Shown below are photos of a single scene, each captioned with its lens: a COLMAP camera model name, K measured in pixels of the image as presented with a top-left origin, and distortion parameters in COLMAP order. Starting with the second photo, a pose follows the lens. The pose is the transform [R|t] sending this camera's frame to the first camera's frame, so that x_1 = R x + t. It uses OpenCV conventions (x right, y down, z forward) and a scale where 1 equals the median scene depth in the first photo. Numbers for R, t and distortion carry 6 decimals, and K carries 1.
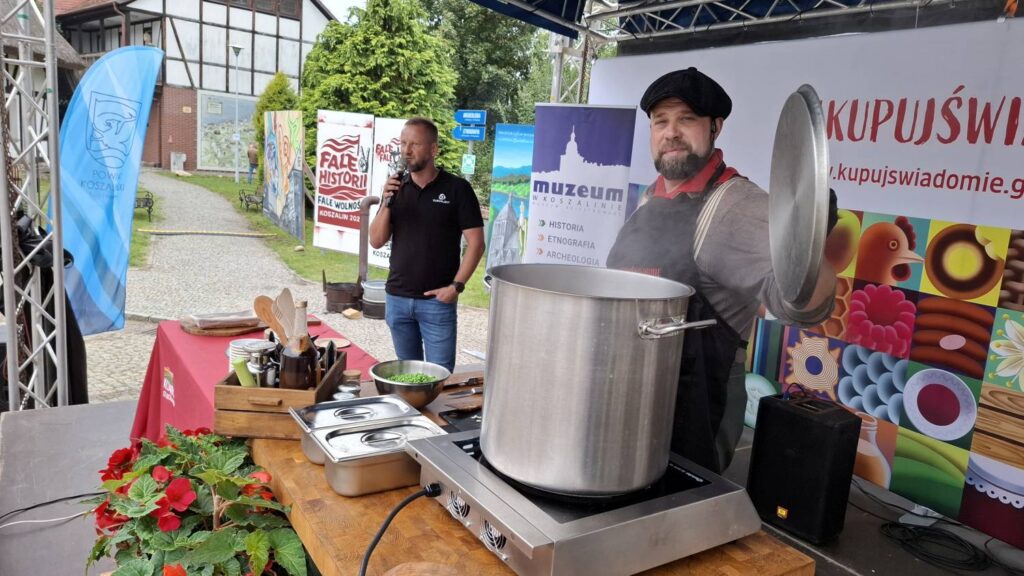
lens RADIAL K [[707.5, 0, 512.0], [0, 707.5, 288.0], [0, 0, 1]] dist [0.120800, -0.137730]
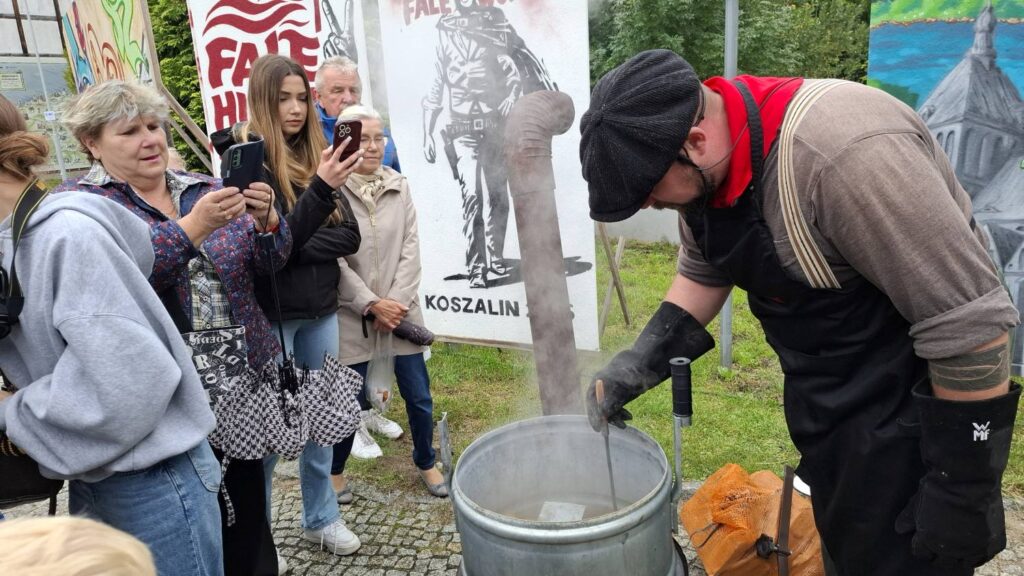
lens RADIAL K [[707.5, 0, 512.0], [0, 707.5, 288.0], [0, 0, 1]] dist [0.120800, -0.137730]
pose [[0.976594, -0.173006, 0.127799, -0.232663], [0.167193, 0.984391, 0.054969, -0.080622], [-0.135315, -0.032315, 0.990276, 0.777041]]
